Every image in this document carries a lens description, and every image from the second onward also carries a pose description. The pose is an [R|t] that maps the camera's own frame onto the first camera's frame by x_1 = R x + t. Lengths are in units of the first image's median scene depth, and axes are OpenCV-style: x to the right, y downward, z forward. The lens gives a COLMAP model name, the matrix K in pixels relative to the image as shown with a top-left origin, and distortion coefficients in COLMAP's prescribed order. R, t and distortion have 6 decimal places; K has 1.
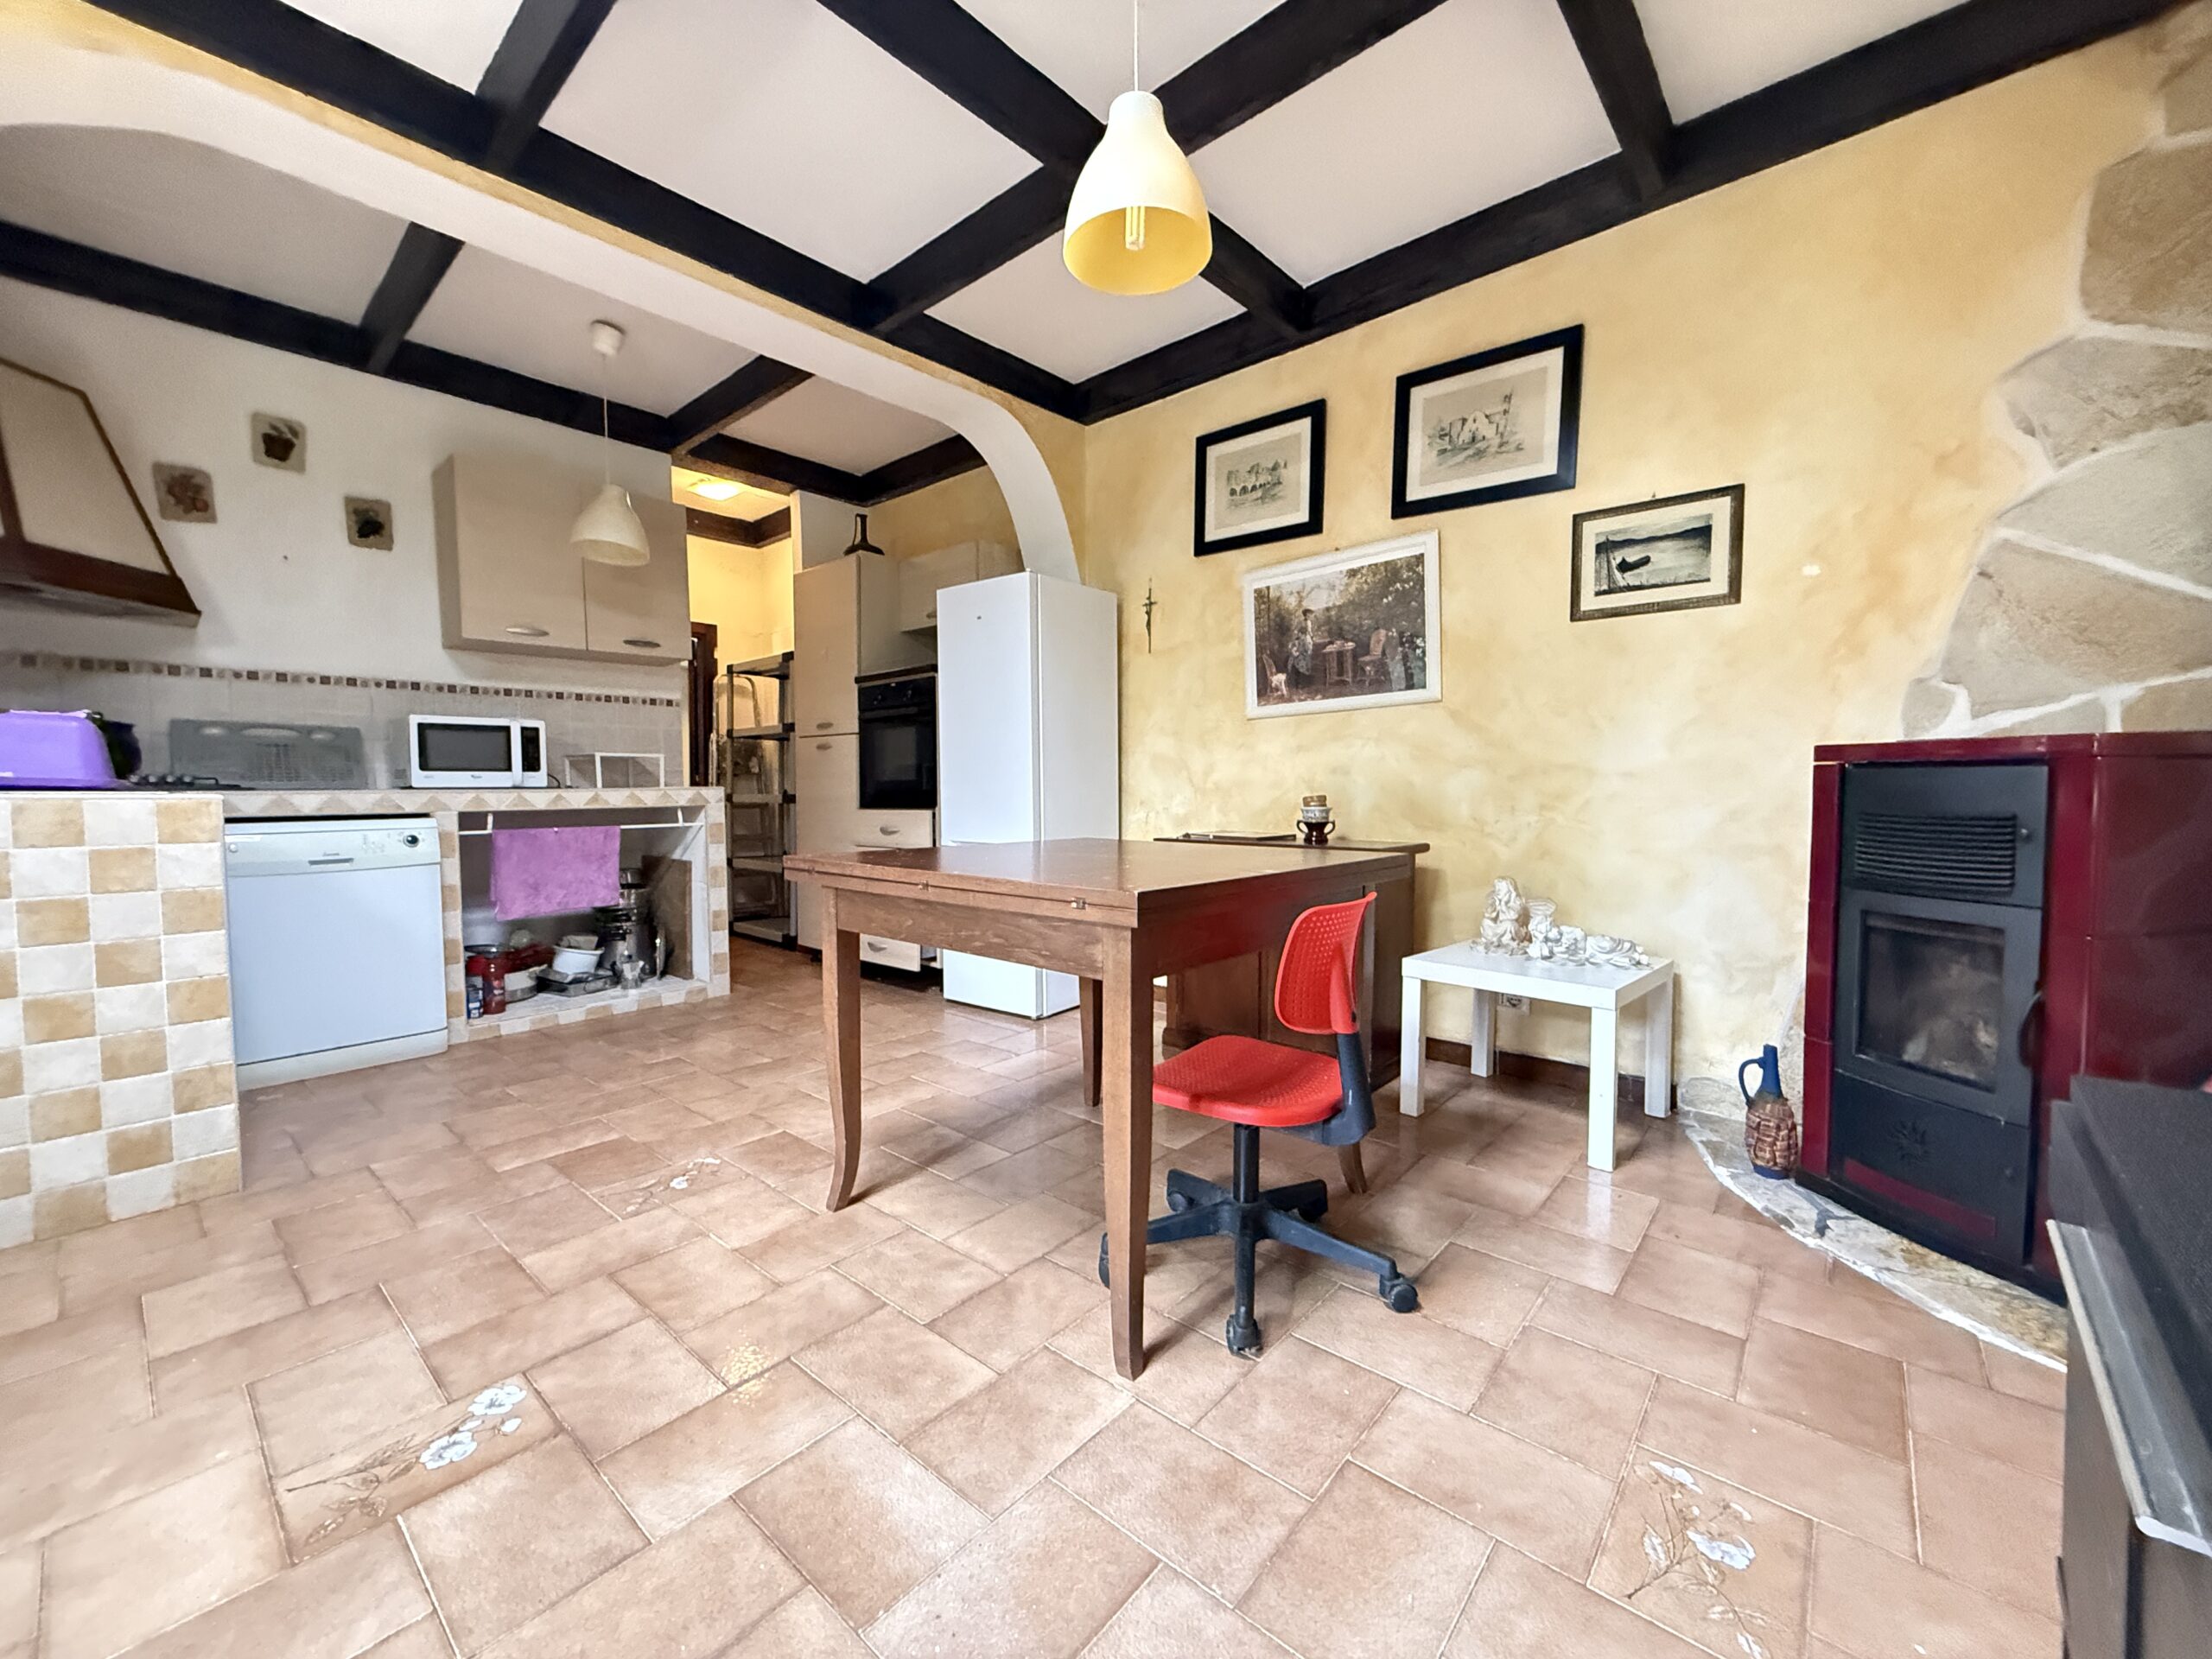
lens RADIAL K [[879.9, 0, 1099.4], [0, 879.9, 827.9], [0, 0, 1]] dist [-0.001003, 0.000284]
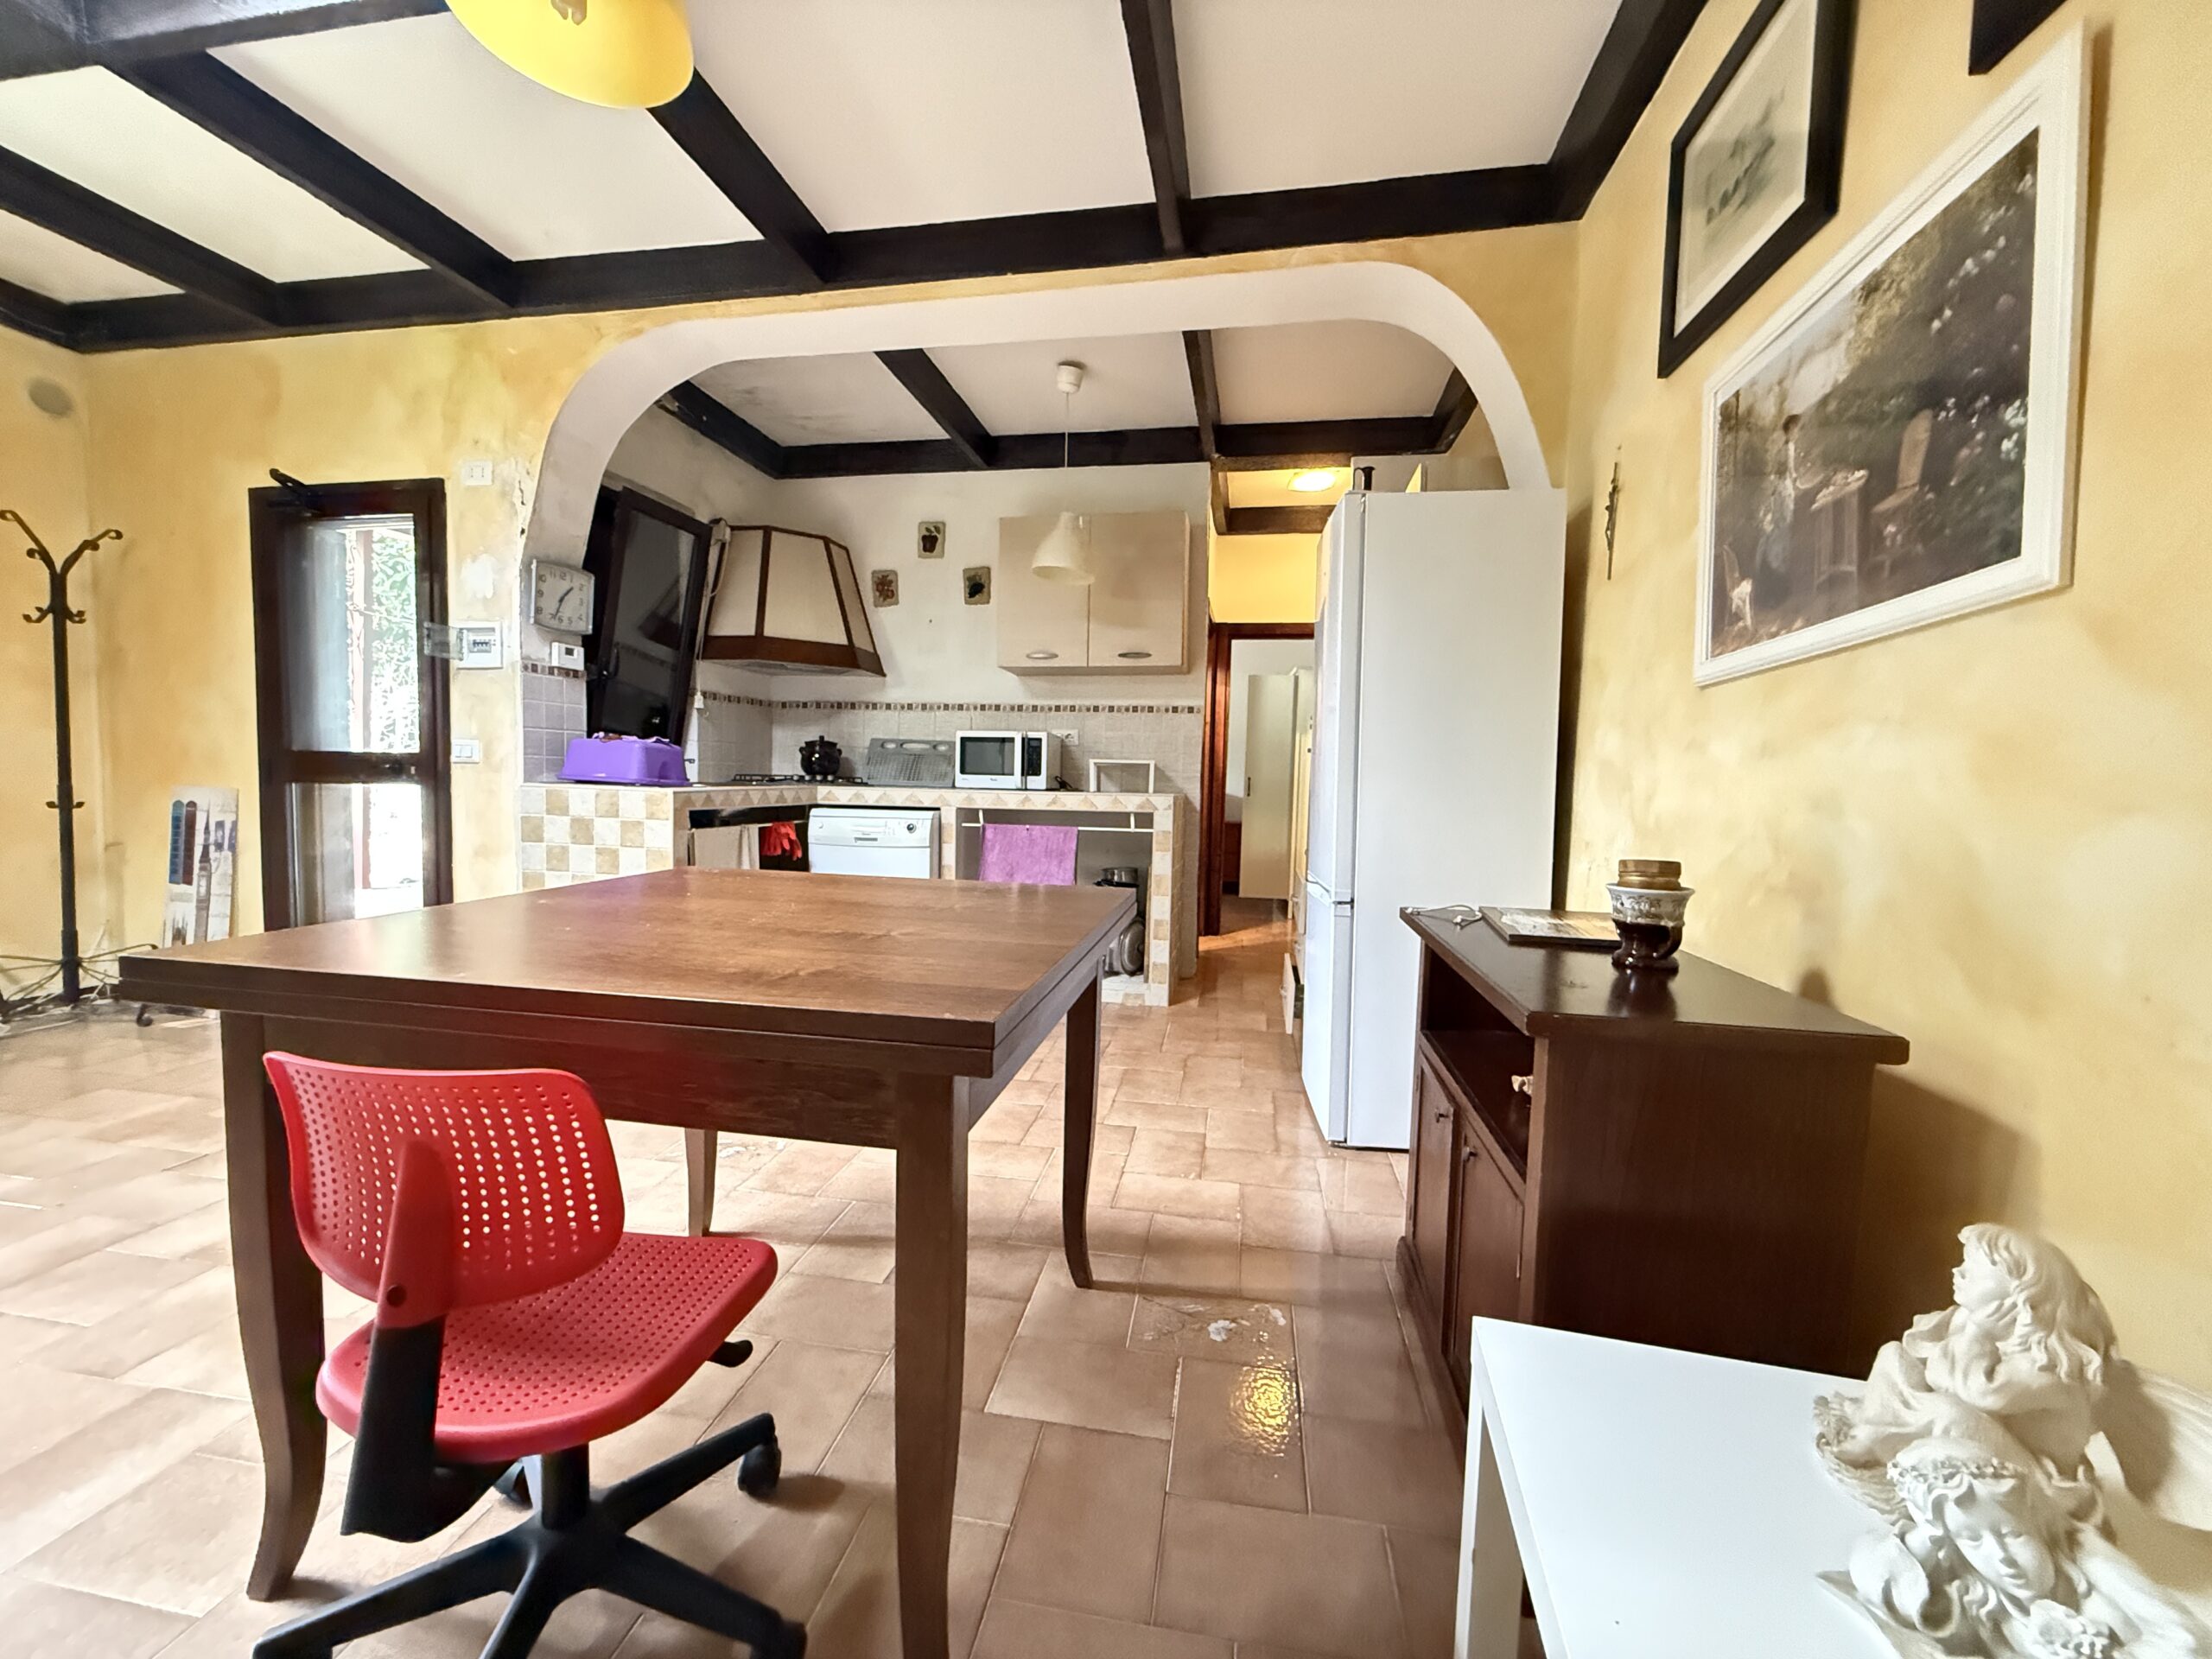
lens RADIAL K [[879.9, 0, 1100.4], [0, 879.9, 827.9], [0, 0, 1]] dist [-0.001003, 0.000284]
pose [[0.523010, 0.064261, -0.849901, 0.470041], [-0.066902, 0.997172, 0.034226, -0.048940], [0.849697, 0.038959, 0.525830, 0.550774]]
